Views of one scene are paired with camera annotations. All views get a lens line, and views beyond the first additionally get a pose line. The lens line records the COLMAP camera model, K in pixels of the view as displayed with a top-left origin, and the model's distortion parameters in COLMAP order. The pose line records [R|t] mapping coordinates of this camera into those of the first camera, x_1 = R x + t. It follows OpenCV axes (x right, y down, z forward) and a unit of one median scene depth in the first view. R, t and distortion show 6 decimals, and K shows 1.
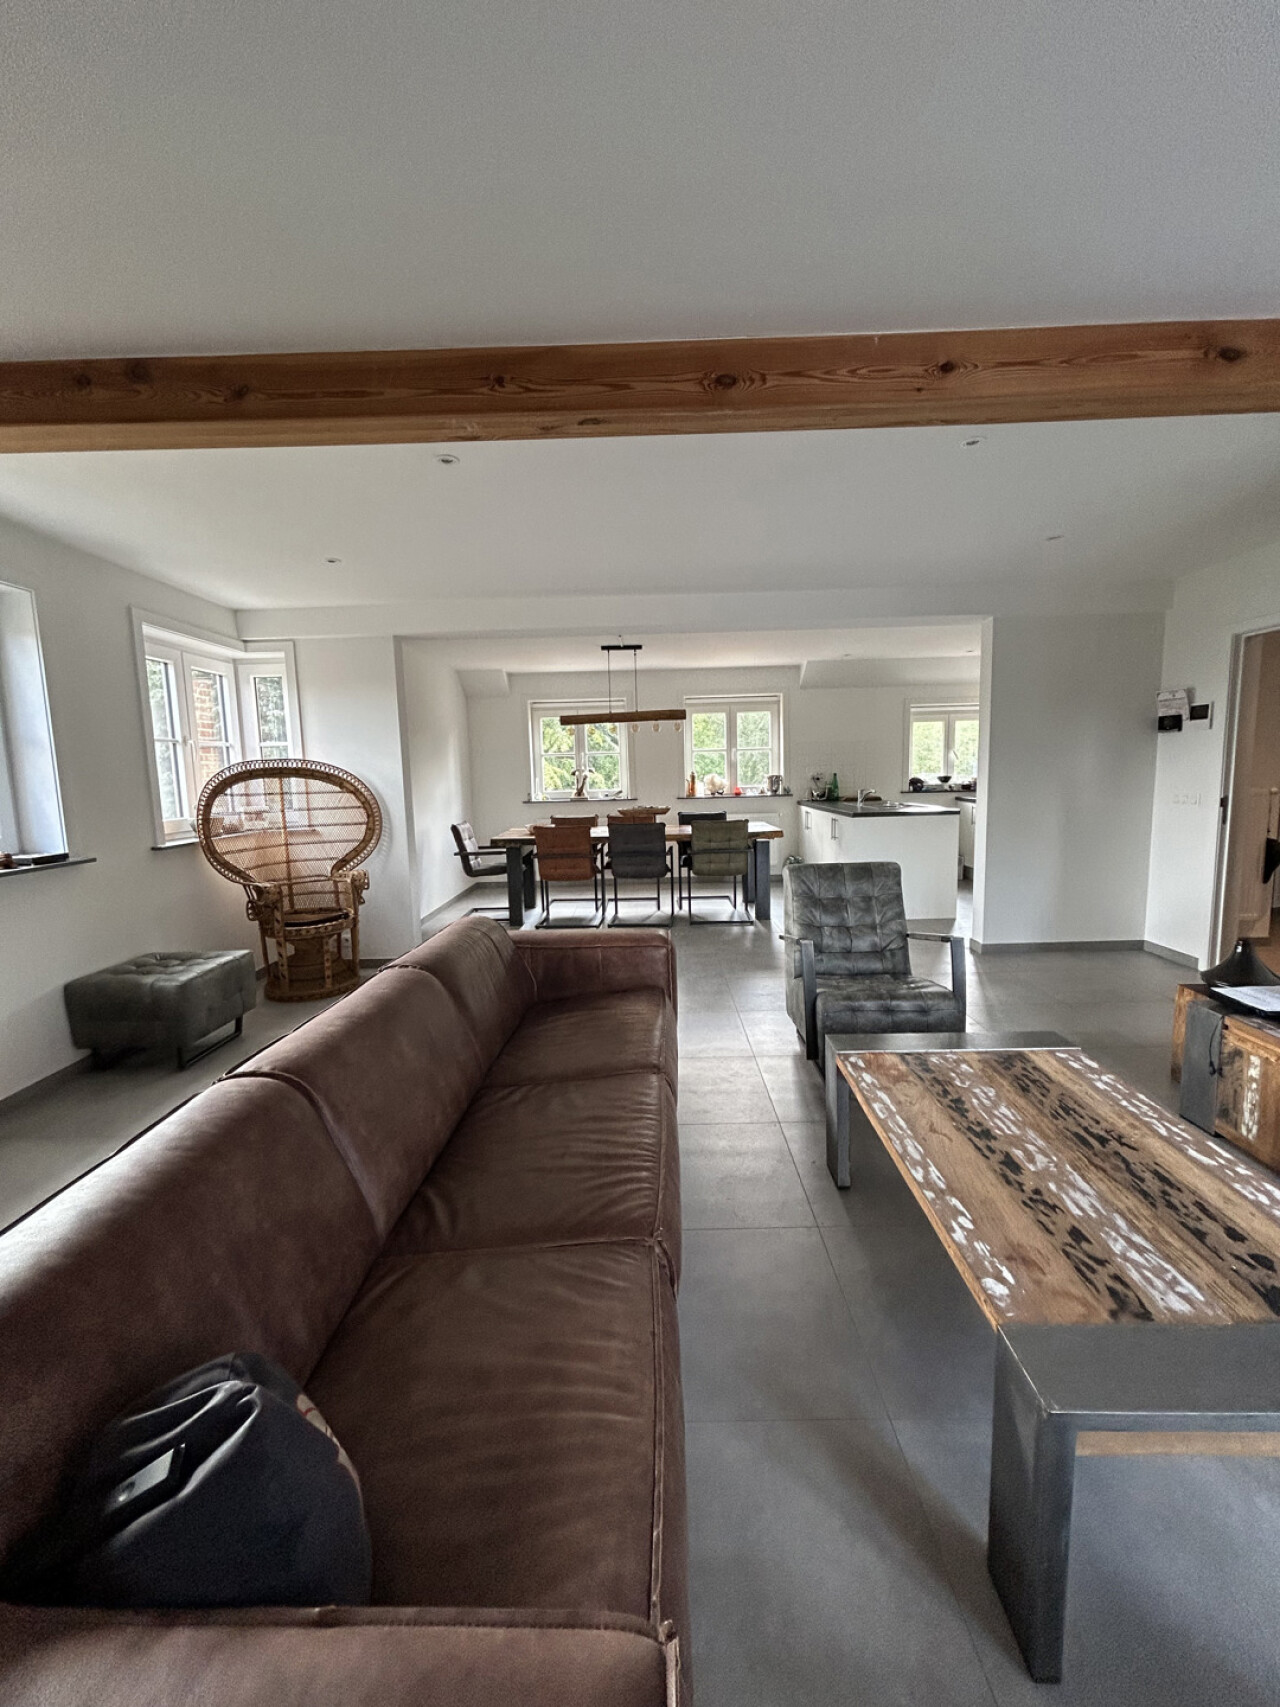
lens RADIAL K [[693.8, 0, 640.5], [0, 693.8, 859.1], [0, 0, 1]] dist [0.004071, -0.000009]
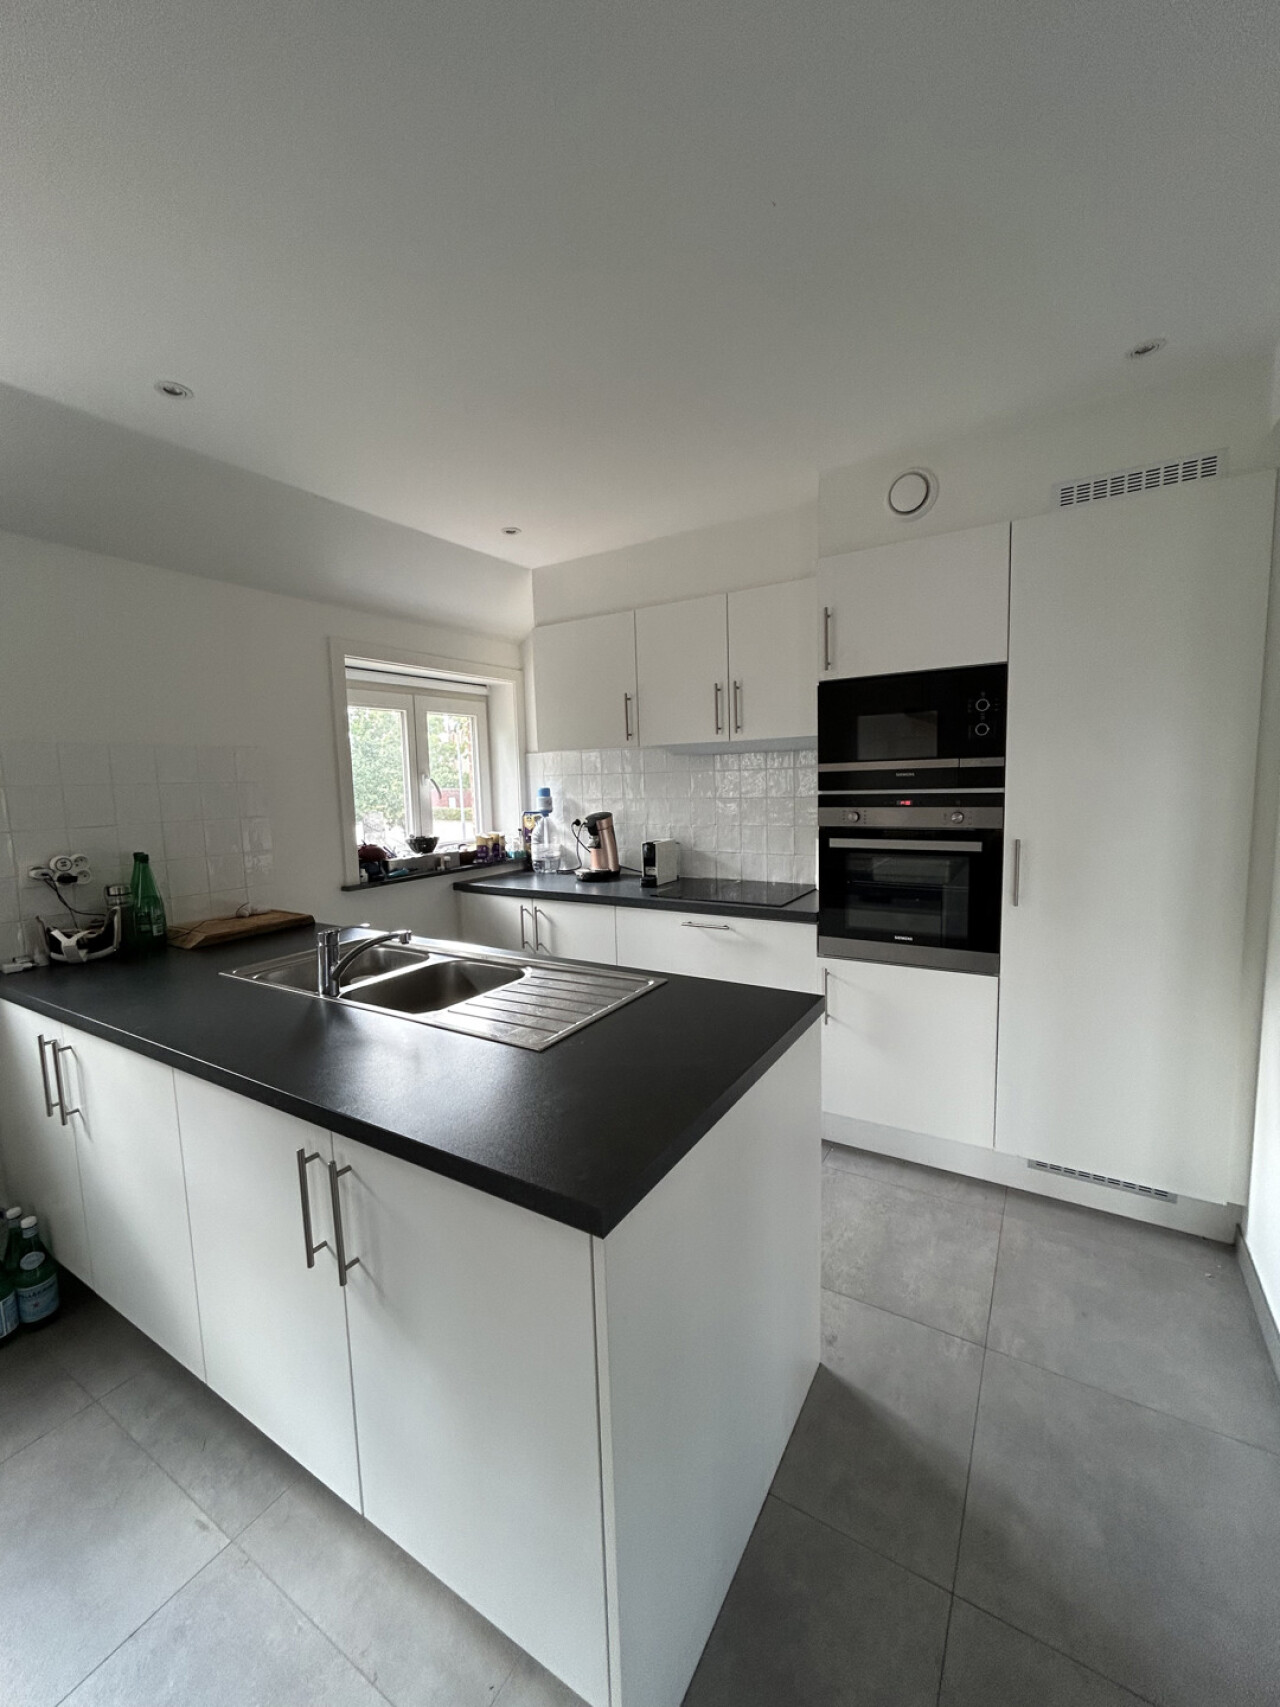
lens RADIAL K [[693.8, 0, 645.9], [0, 693.8, 851.2], [0, 0, 1]] dist [0.004071, -0.000009]
pose [[0.511338, -0.080137, 0.855635, 0.141017], [0.123097, 0.992206, 0.019363, -0.102398], [-0.850518, 0.095425, 0.517217, 0.665044]]
